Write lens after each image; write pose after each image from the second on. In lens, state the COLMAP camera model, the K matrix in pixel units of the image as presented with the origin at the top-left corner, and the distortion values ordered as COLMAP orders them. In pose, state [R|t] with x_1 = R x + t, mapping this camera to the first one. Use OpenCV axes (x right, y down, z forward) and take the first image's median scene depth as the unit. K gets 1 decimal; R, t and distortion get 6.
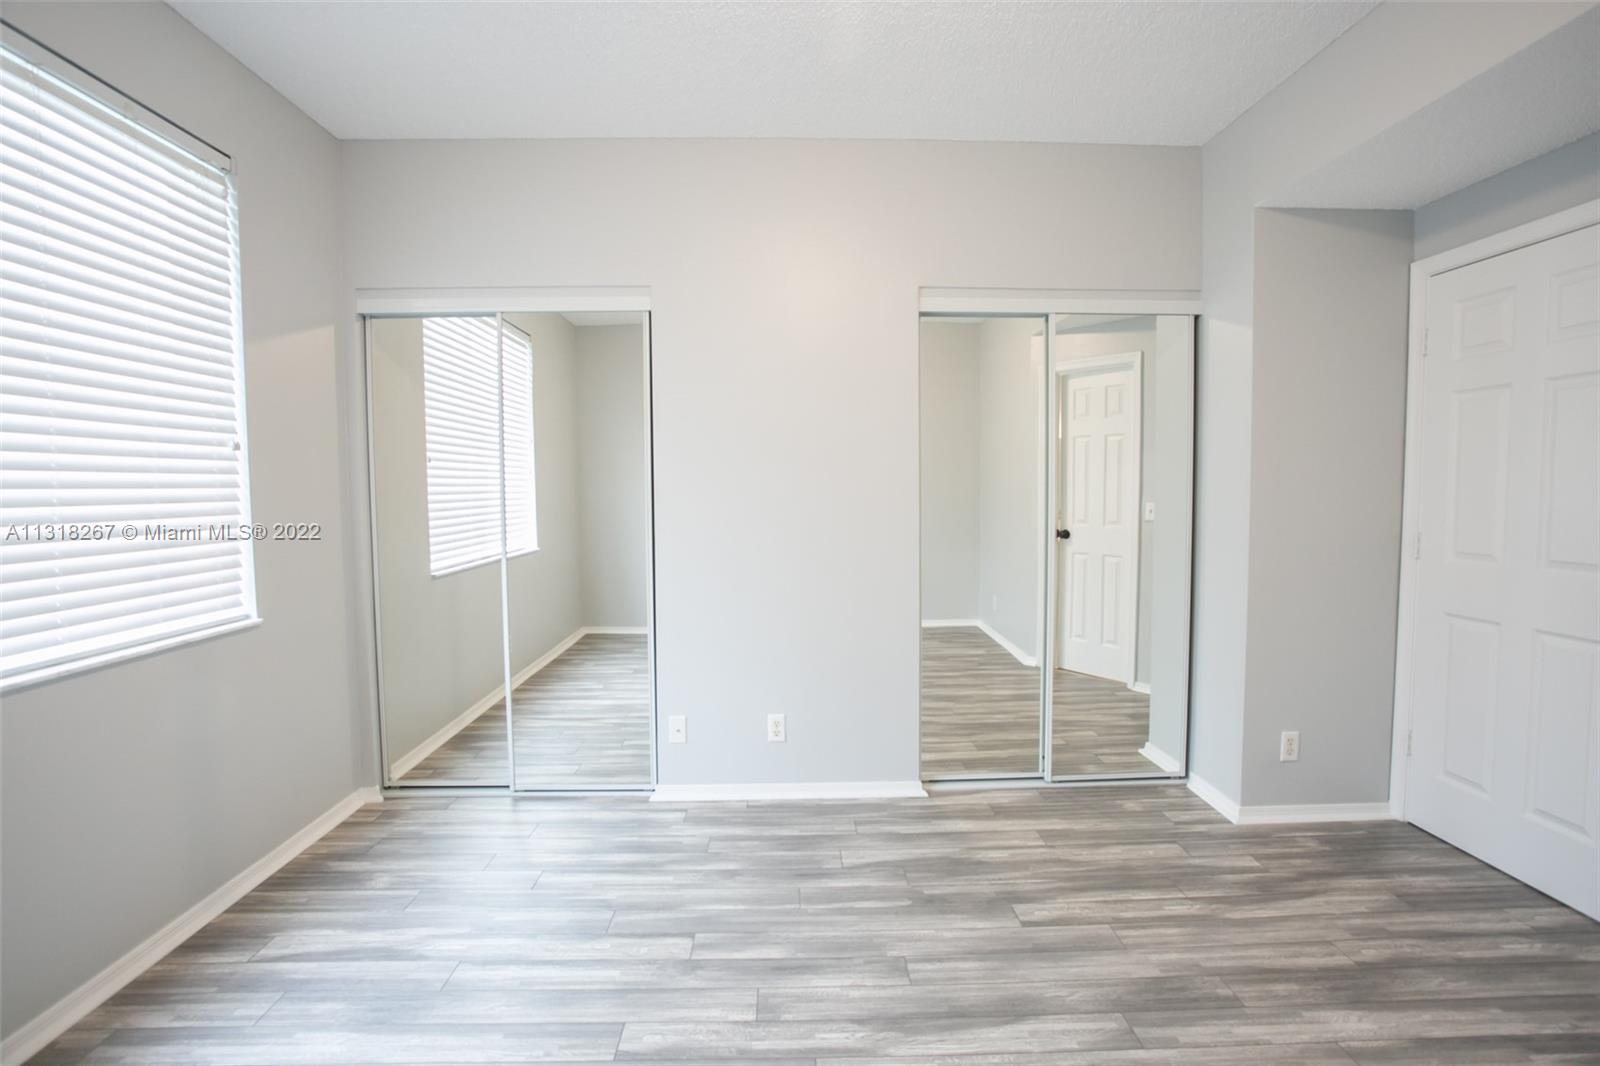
lens RADIAL K [[781.0, 0, 819.5], [0, 781.0, 529.5], [0, 0, 1]] dist [-0.068599, 0.032659]
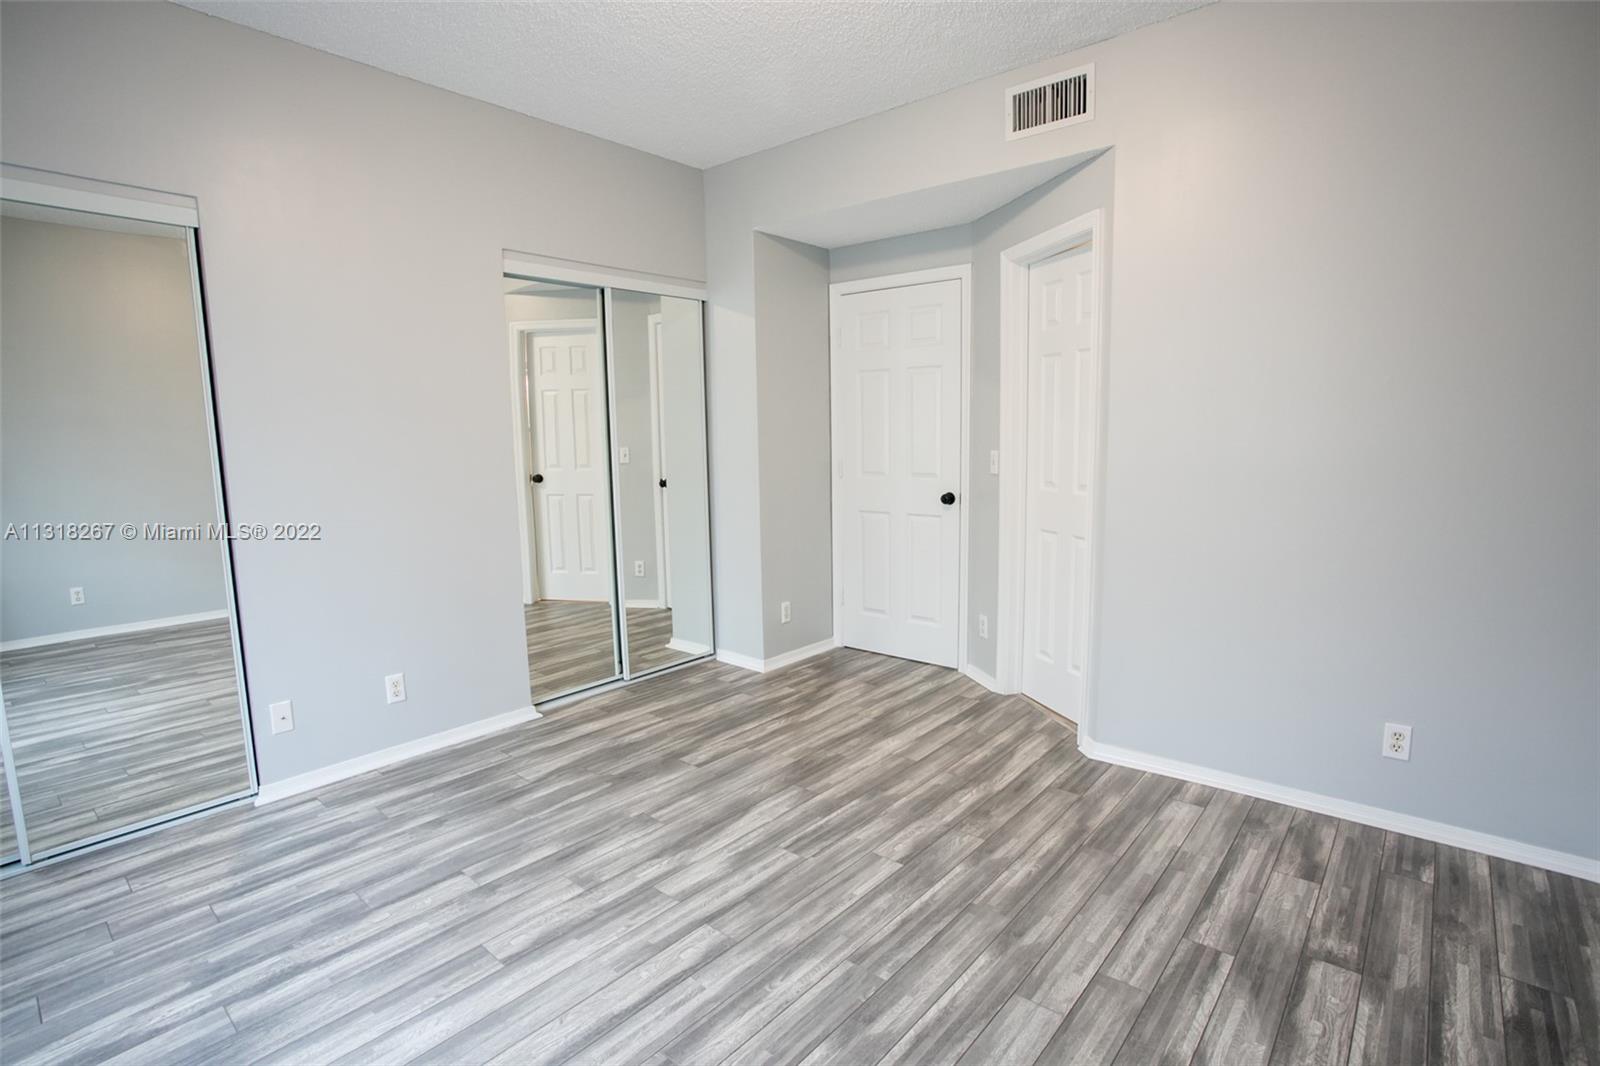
lens RADIAL K [[781.0, 0, 819.5], [0, 781.0, 529.5], [0, 0, 1]] dist [-0.068599, 0.032659]
pose [[0.659531, -0.098584, 0.745185, -0.492478], [0.051133, 0.994950, 0.086371, 0.001935], [-0.749936, -0.018861, 0.661241, -0.034311]]
